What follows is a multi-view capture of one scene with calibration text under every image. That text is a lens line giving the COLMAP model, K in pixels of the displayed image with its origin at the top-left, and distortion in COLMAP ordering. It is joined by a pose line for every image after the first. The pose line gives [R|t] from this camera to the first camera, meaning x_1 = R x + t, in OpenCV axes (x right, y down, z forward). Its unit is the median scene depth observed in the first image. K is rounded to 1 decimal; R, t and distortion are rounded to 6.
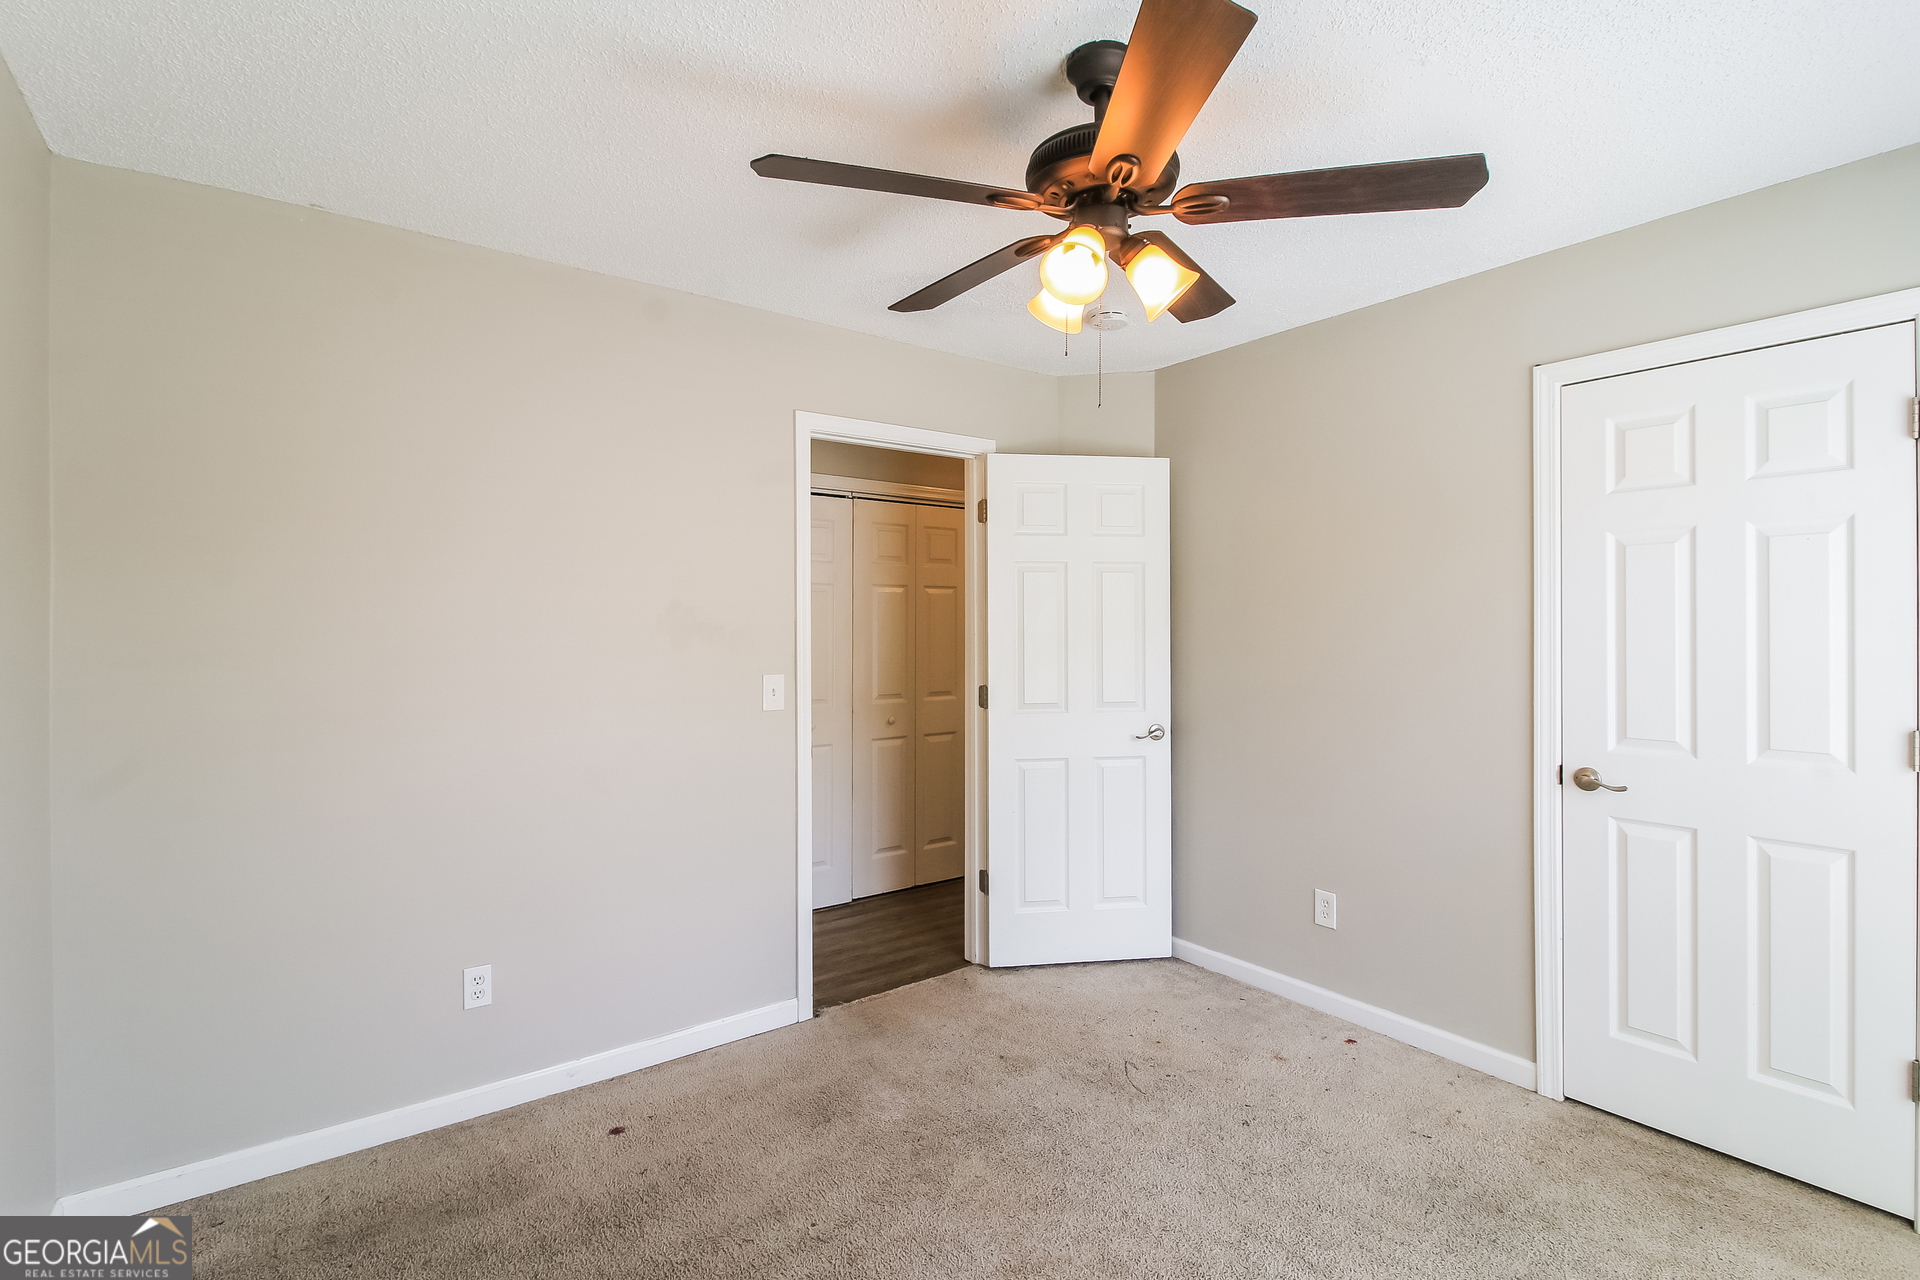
lens RADIAL K [[873.5, 0, 960.3], [0, 873.5, 629.3], [0, 0, 1]] dist [0.018897, -0.014446]
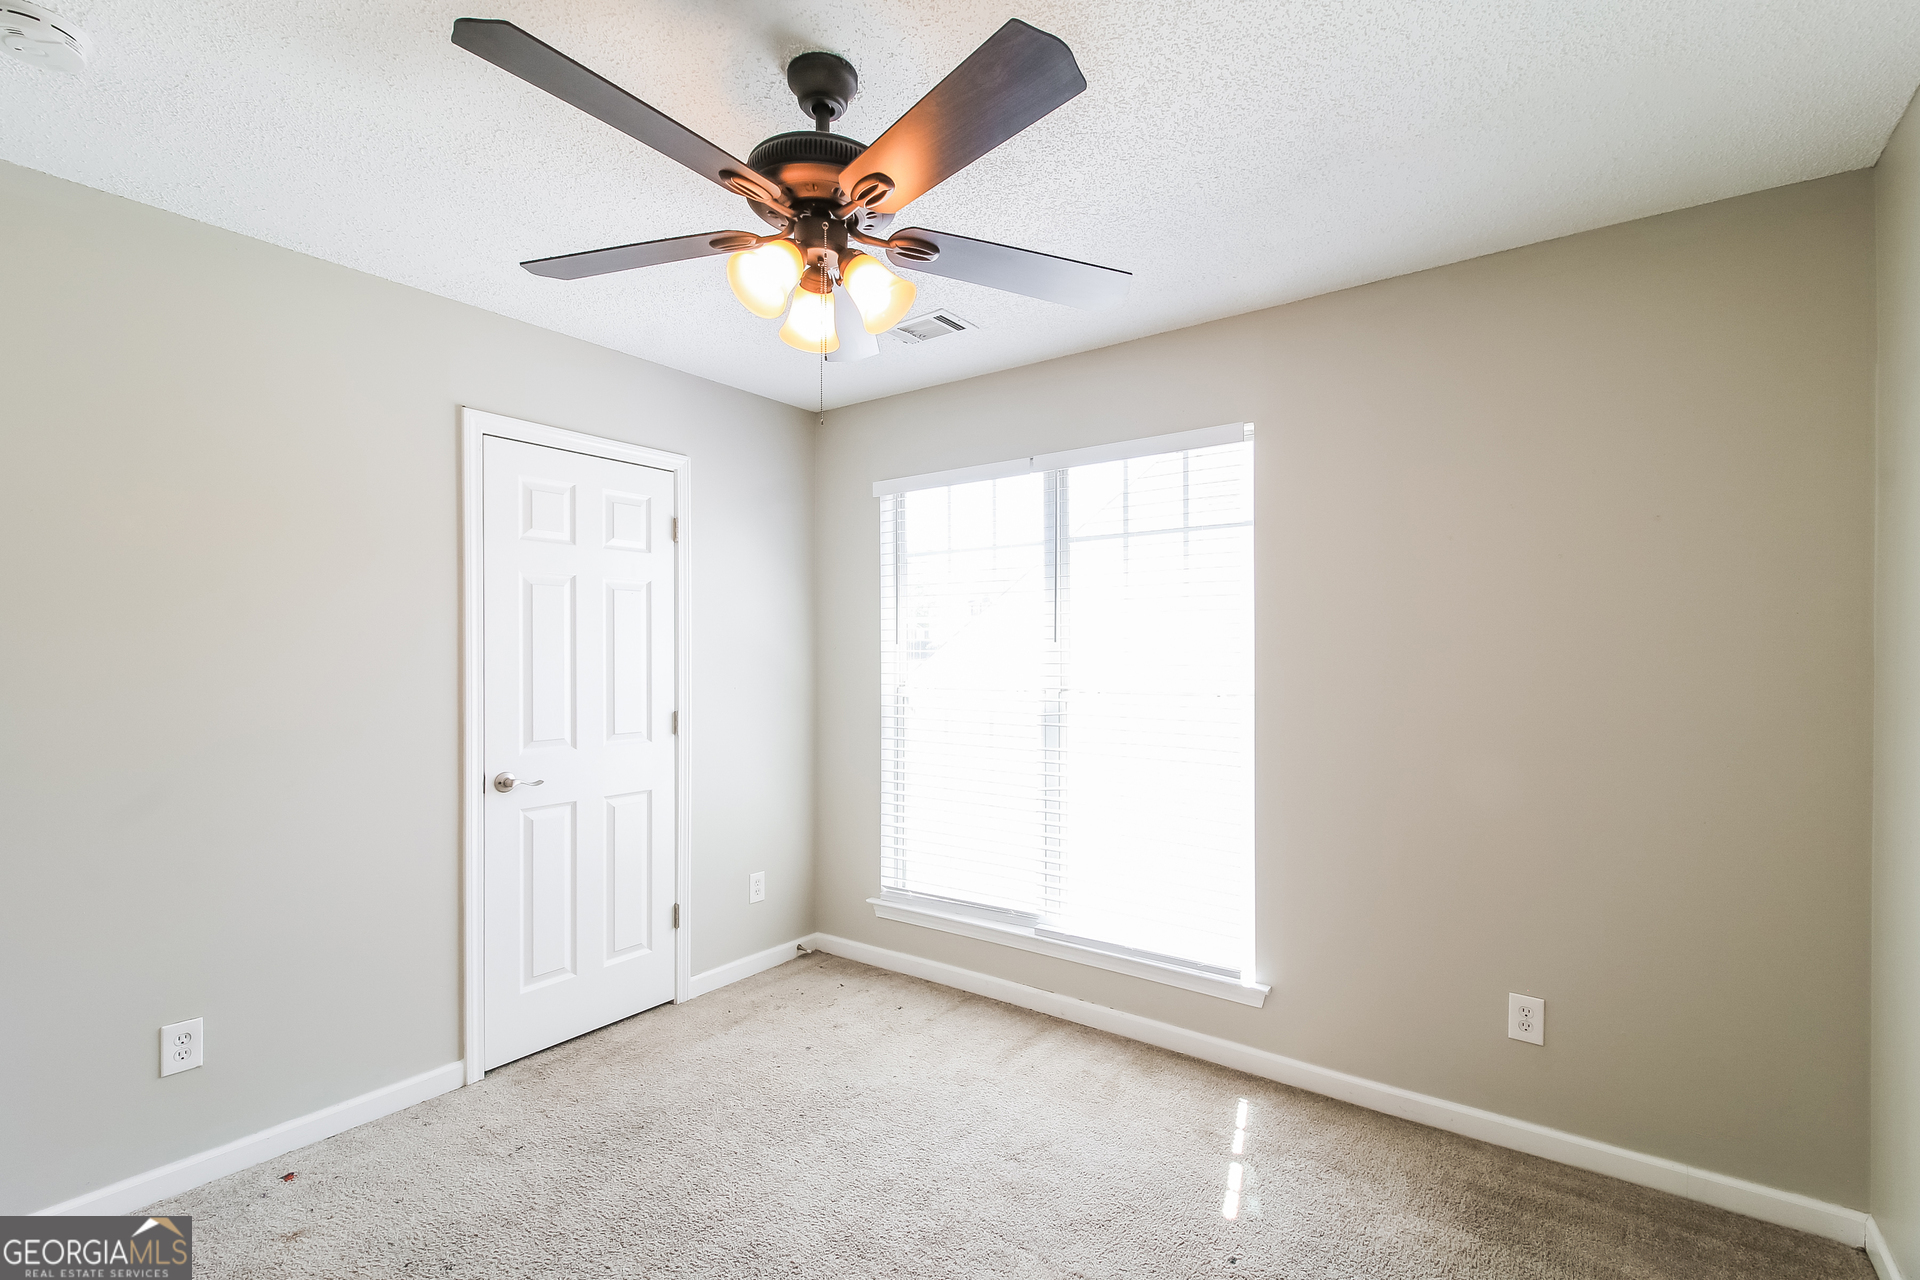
lens RADIAL K [[866.8, 0, 973.5], [0, 866.8, 641.4], [0, 0, 1]] dist [0.018744, -0.010791]
pose [[-0.297132, 0.009093, 0.954793, -0.582300], [-0.003115, 0.999940, -0.010492, -0.005262], [-0.954831, -0.006092, -0.297086, 0.770860]]
